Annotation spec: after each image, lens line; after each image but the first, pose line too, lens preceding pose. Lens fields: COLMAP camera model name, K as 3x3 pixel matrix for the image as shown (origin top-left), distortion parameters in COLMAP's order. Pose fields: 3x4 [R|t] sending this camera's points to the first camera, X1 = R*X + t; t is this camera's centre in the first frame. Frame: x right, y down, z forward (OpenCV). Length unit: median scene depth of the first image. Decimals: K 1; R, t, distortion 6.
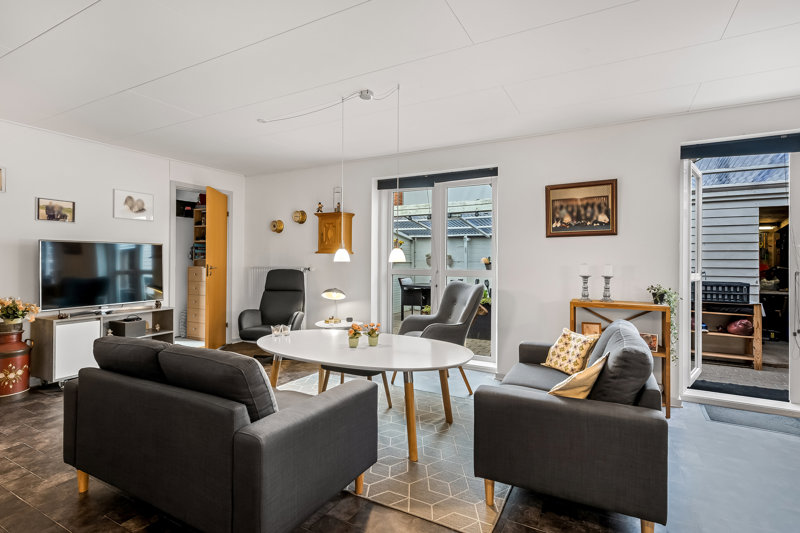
lens RADIAL K [[396.1, 0, 399.9], [0, 396.1, 259.5], [0, 0, 1]] dist [0.010057, 0.000420]
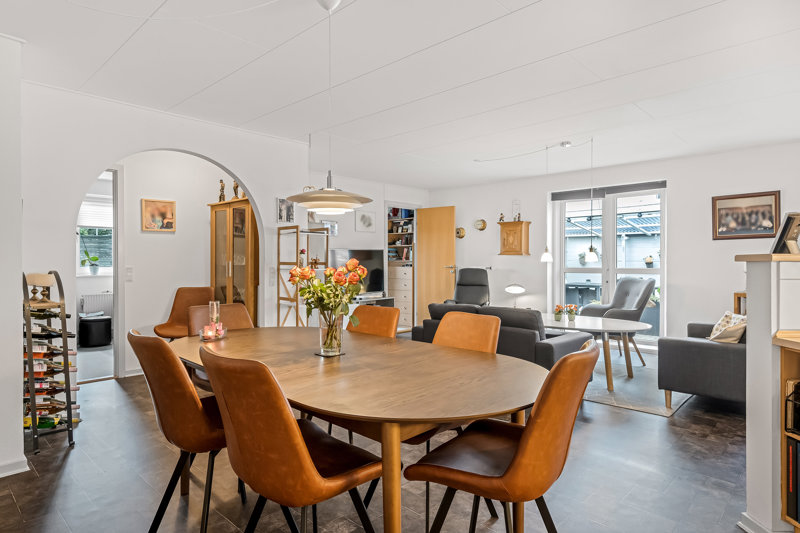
lens RADIAL K [[459.0, 0, 396.8], [0, 459.0, 266.2], [0, 0, 1]] dist [0.001876, 0.000418]
pose [[0.965005, -0.005094, -0.262182, -0.188985], [0.009131, 0.999858, 0.014181, -0.005534], [0.262072, -0.016079, 0.964914, -0.592935]]
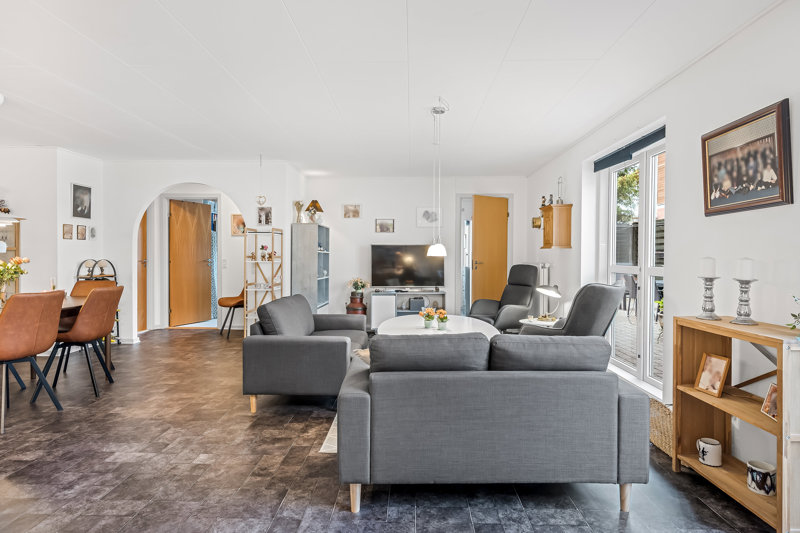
lens RADIAL K [[443.2, 0, 401.9], [0, 443.2, 264.5], [0, 0, 1]] dist [0.007993, -0.001065]
pose [[0.457403, 0.010405, -0.889198, 0.793714], [0.006170, 0.999870, 0.014874, 0.007346], [0.889238, -0.012289, 0.457280, 0.247795]]
